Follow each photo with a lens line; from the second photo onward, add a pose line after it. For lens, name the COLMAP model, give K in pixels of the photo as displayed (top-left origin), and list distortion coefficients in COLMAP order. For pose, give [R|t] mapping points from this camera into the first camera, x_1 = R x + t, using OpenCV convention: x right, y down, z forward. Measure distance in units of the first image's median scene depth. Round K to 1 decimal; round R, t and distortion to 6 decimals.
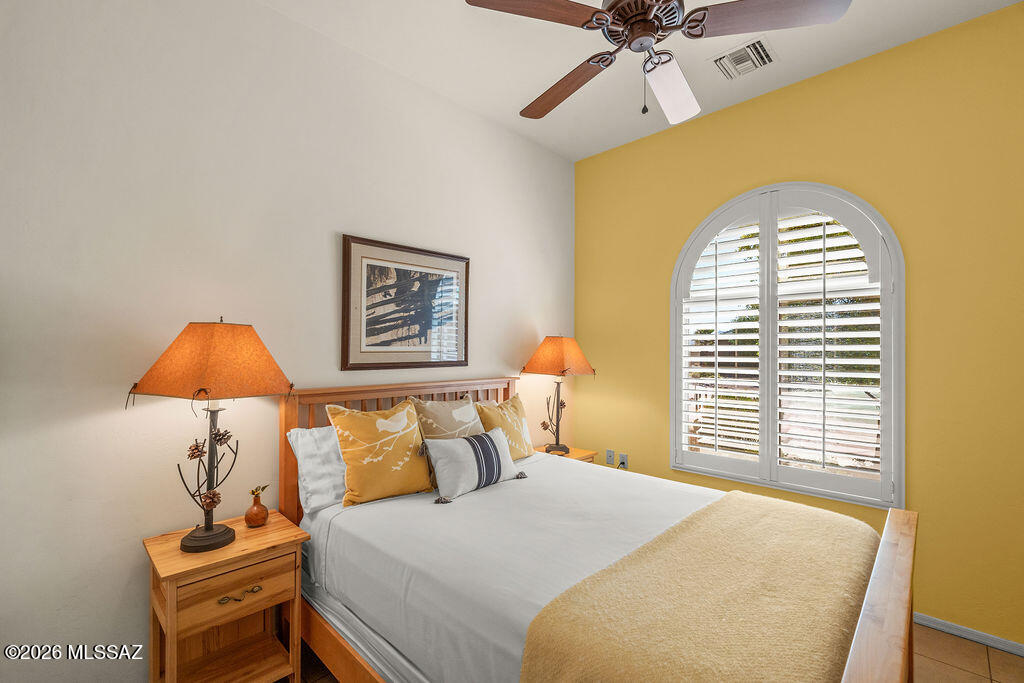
lens RADIAL K [[447.5, 0, 516.1], [0, 447.5, 341.8], [0, 0, 1]] dist [-0.003526, 0.000522]
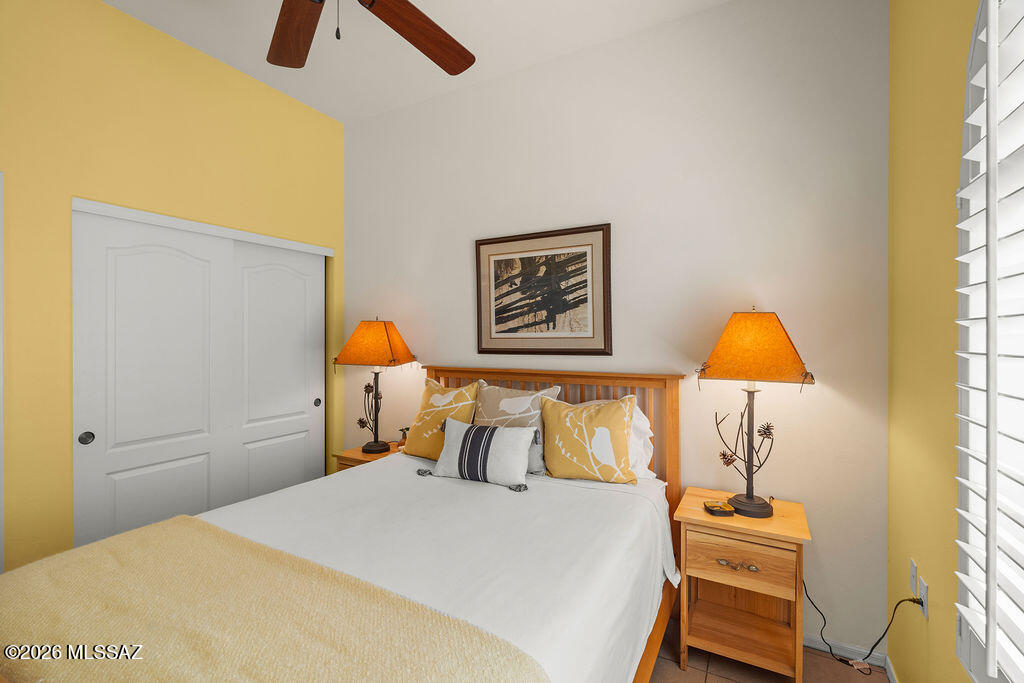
lens RADIAL K [[431.5, 0, 518.7], [0, 431.5, 342.5], [0, 0, 1]] dist [-0.004464, -0.000102]
pose [[0.295511, 0.013409, -0.955245, 0.689295], [0.021182, 0.999564, 0.020584, 0.011897], [0.955104, -0.026316, 0.295098, 0.691335]]
